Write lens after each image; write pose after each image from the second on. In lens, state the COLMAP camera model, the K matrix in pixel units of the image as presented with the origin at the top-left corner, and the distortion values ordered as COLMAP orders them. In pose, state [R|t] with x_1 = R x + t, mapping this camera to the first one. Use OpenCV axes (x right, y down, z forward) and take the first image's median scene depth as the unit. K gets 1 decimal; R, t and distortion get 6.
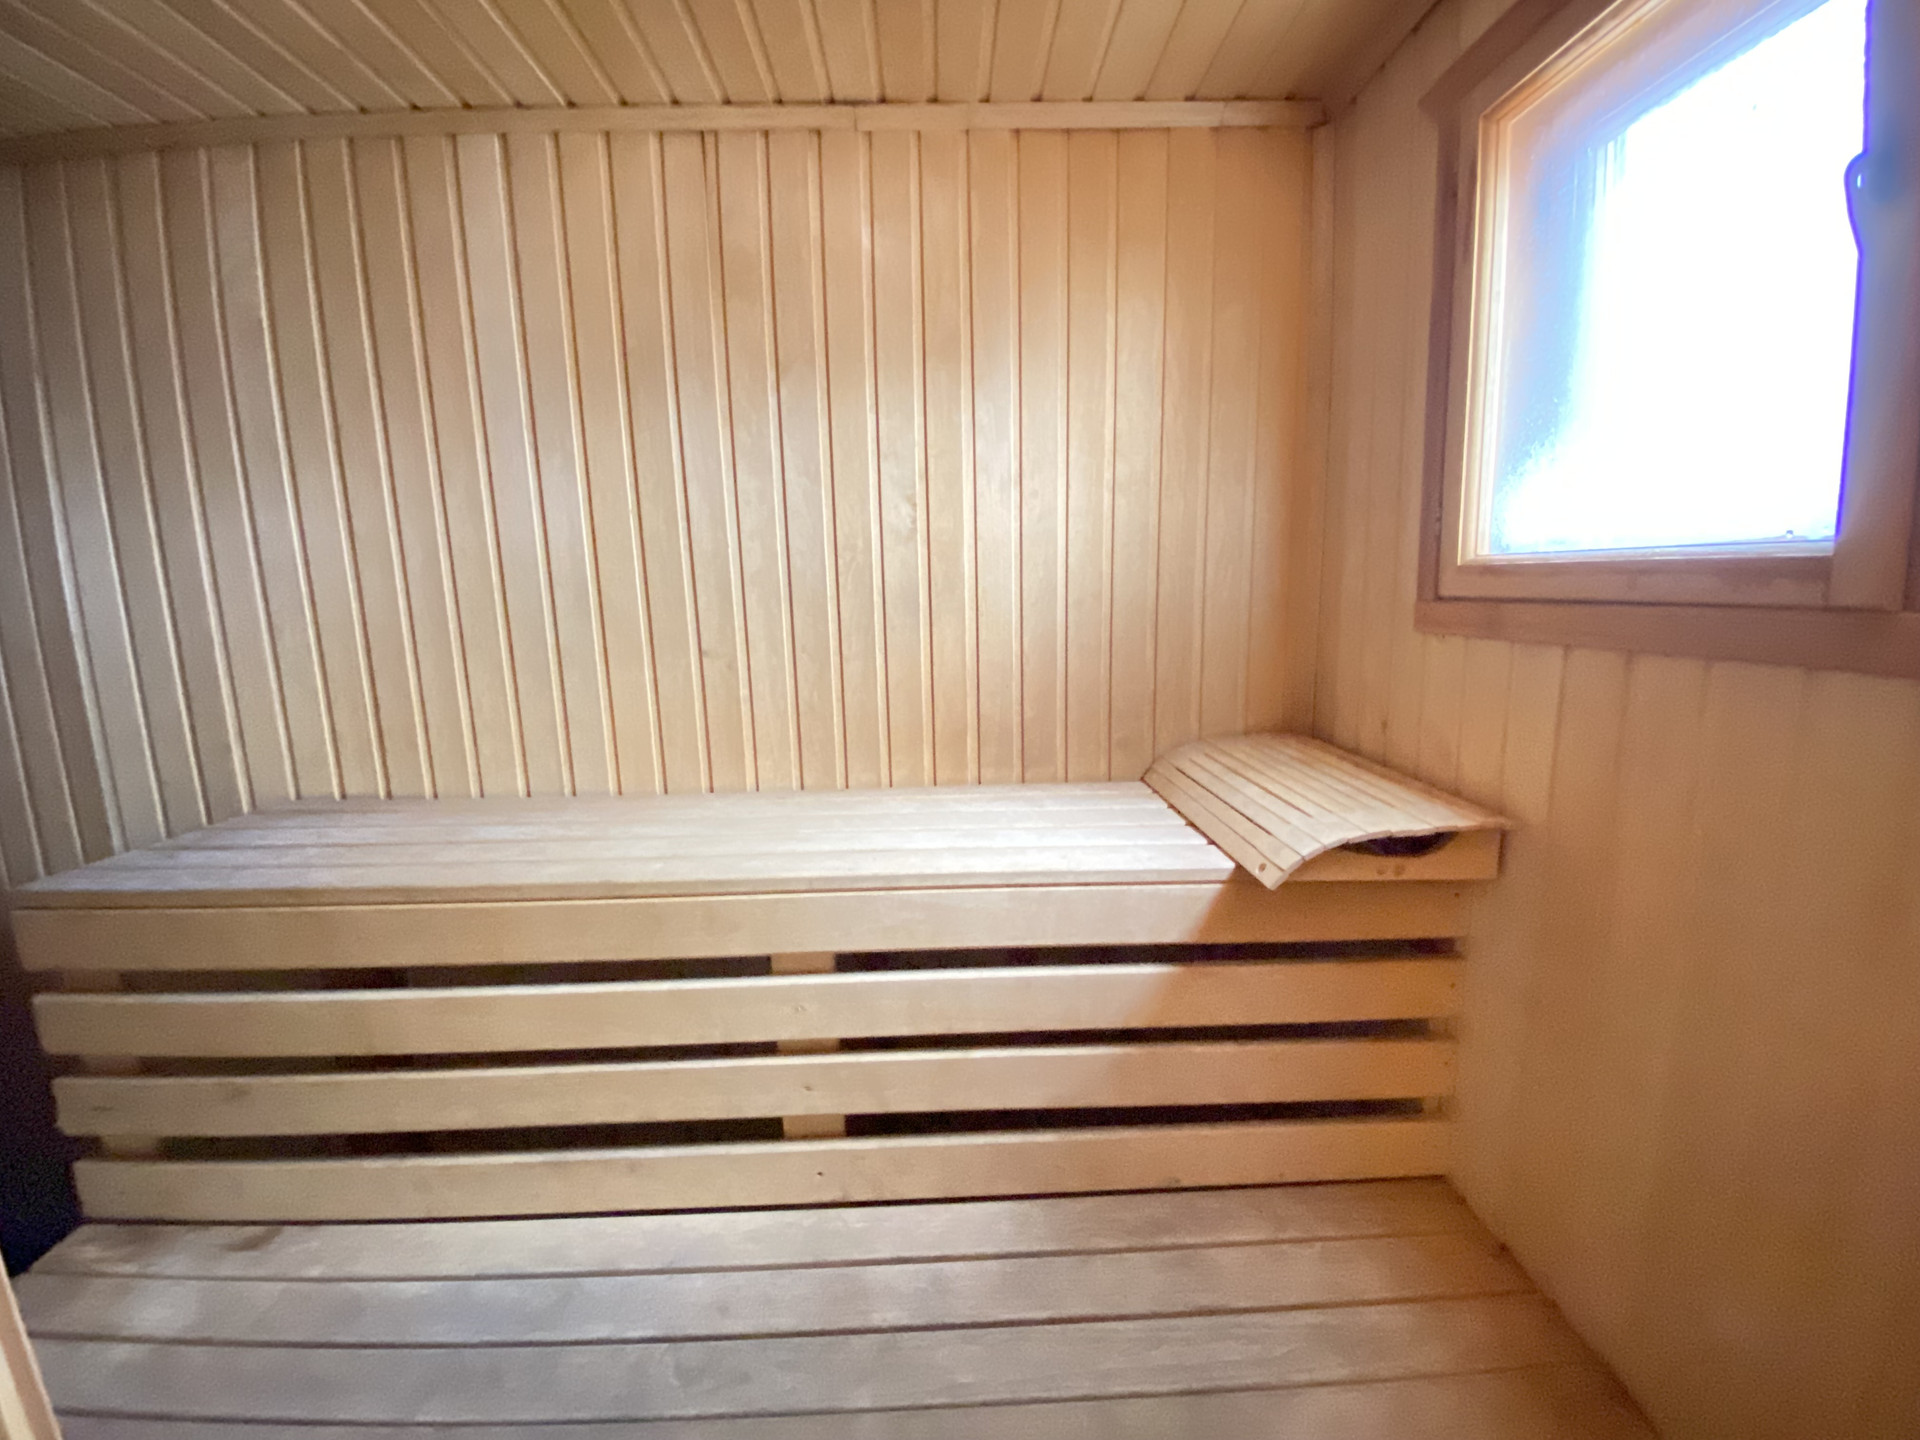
lens RADIAL K [[779.5, 0, 954.4], [0, 779.5, 709.6], [0, 0, 1]] dist [-0.020822, -0.001618]
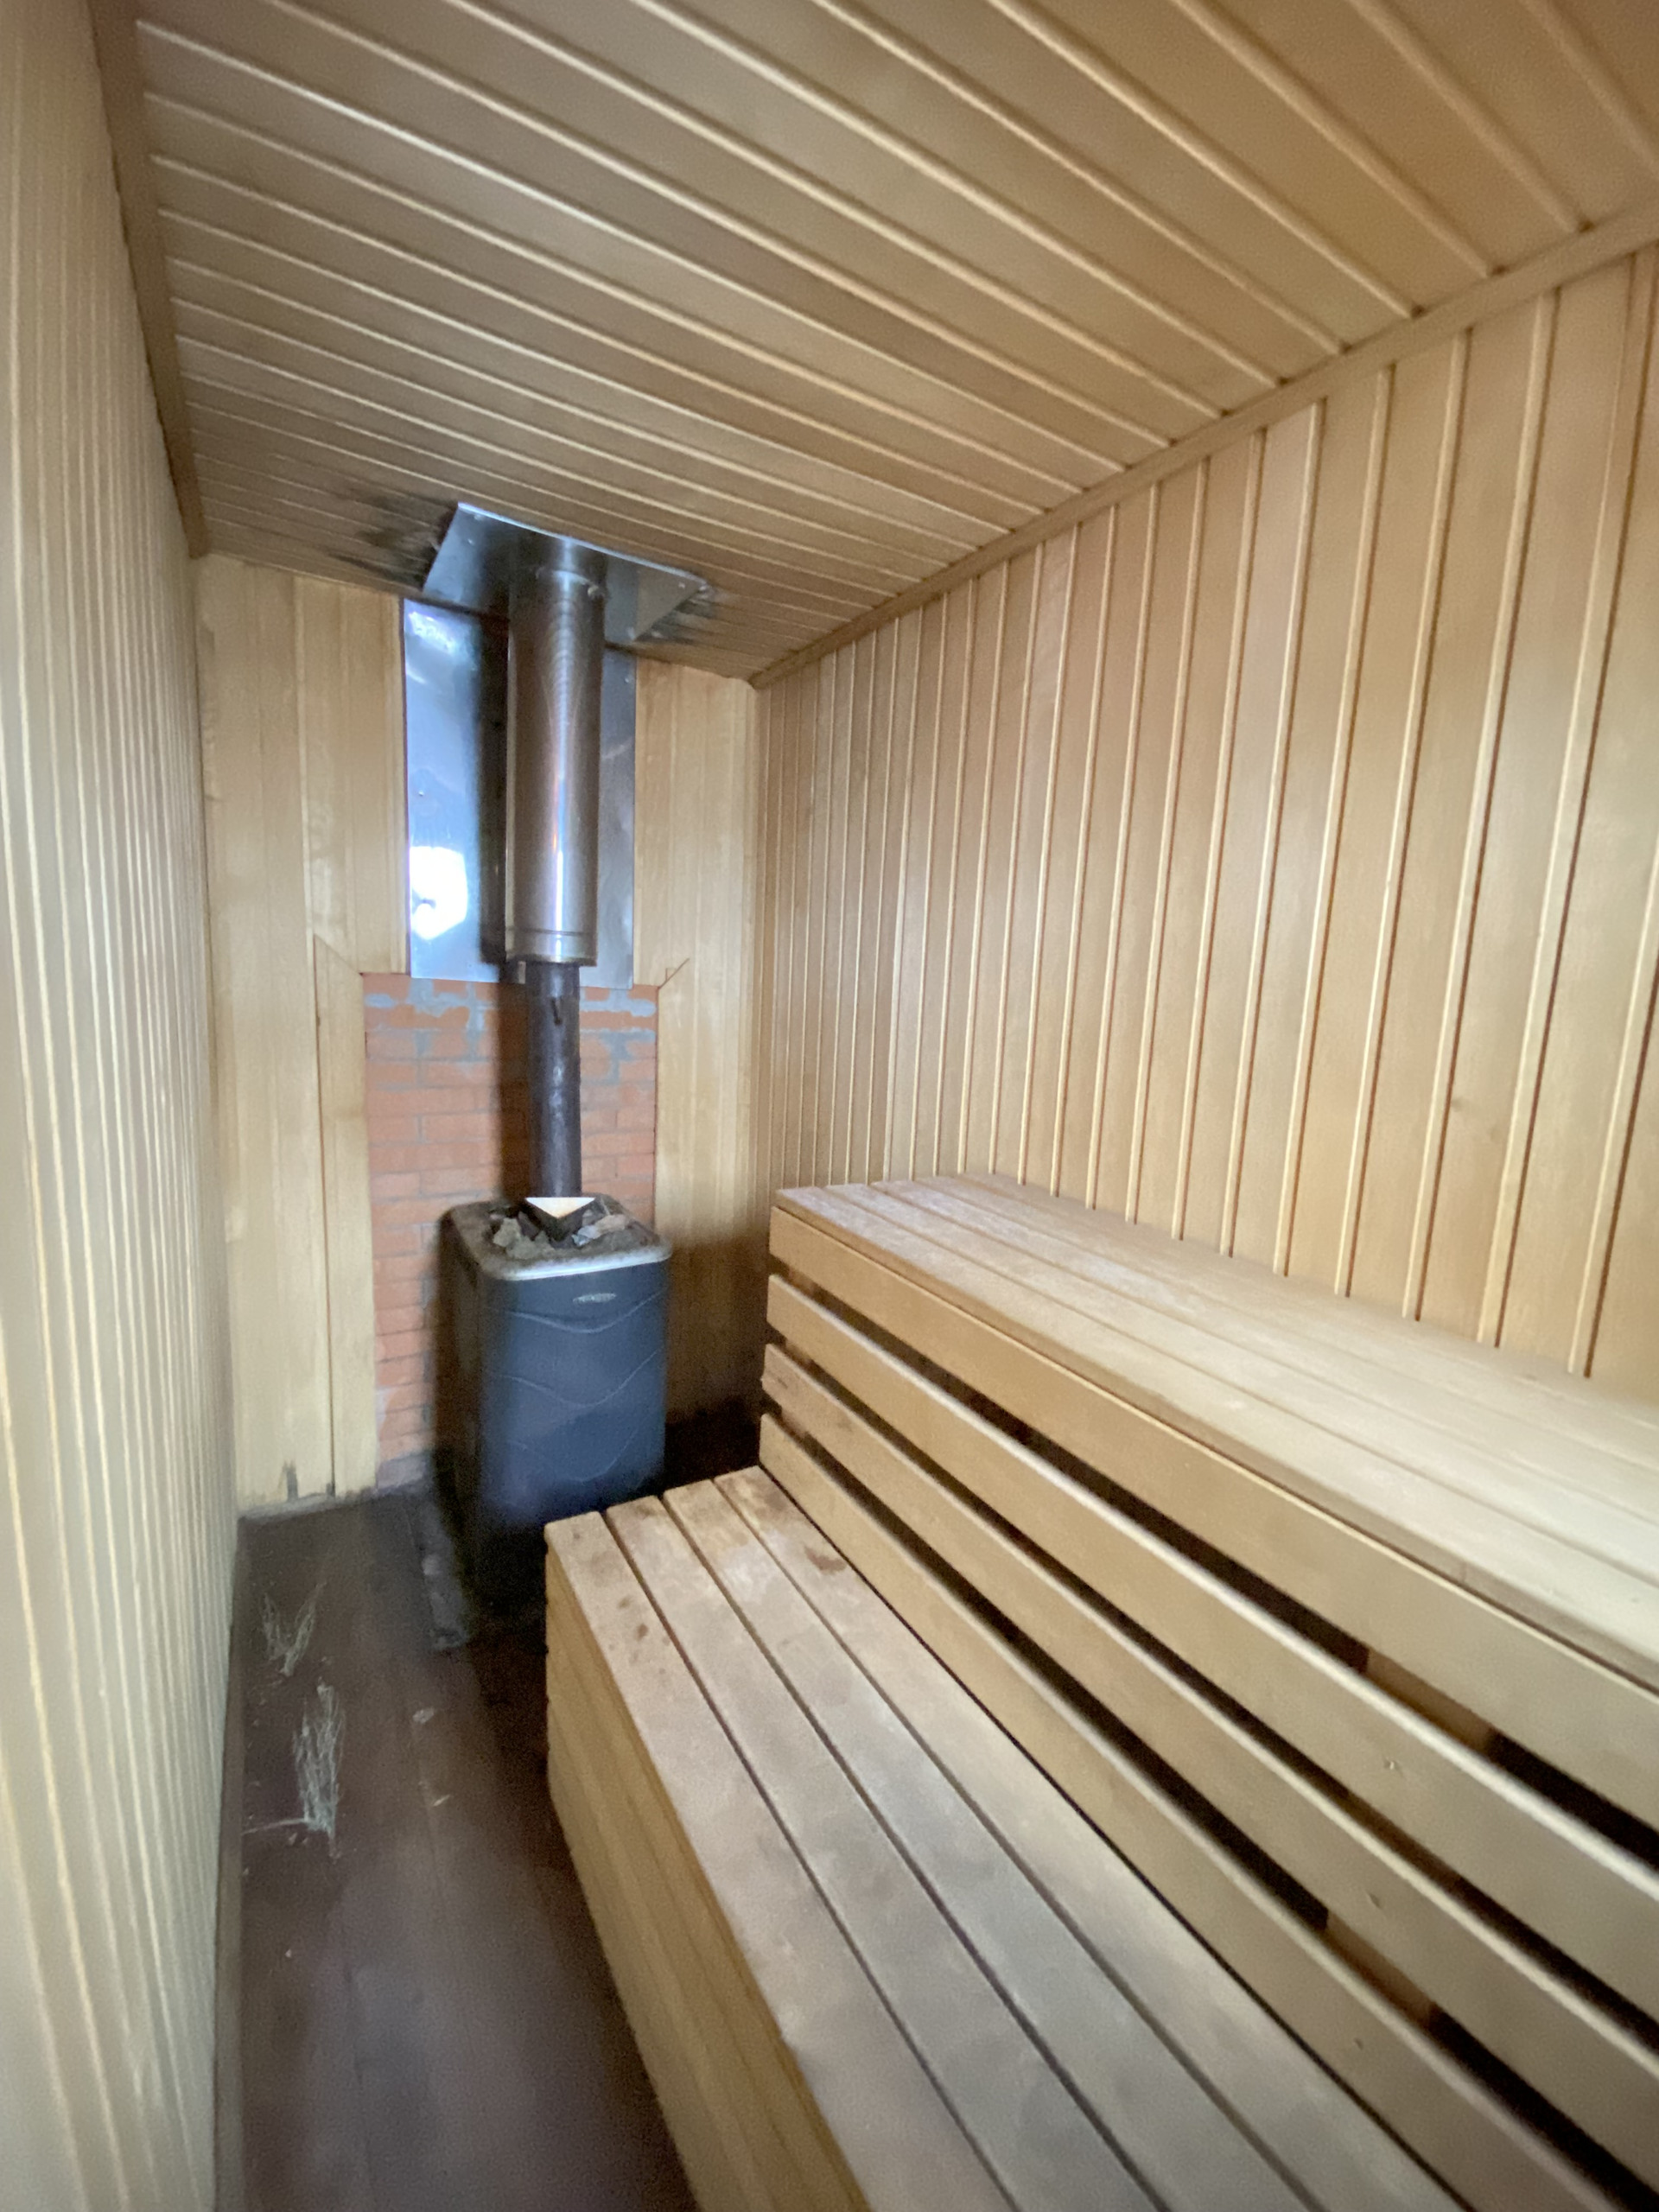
lens RADIAL K [[898.0, 0, 830.2], [0, 898.0, 1104.5], [0, 0, 1]] dist [-0.020822, -0.001618]
pose [[0.498879, 0.174212, -0.848982, 0.042124], [-0.193834, 0.977203, 0.086622, -0.041931], [0.844718, 0.121347, 0.521274, 0.223201]]
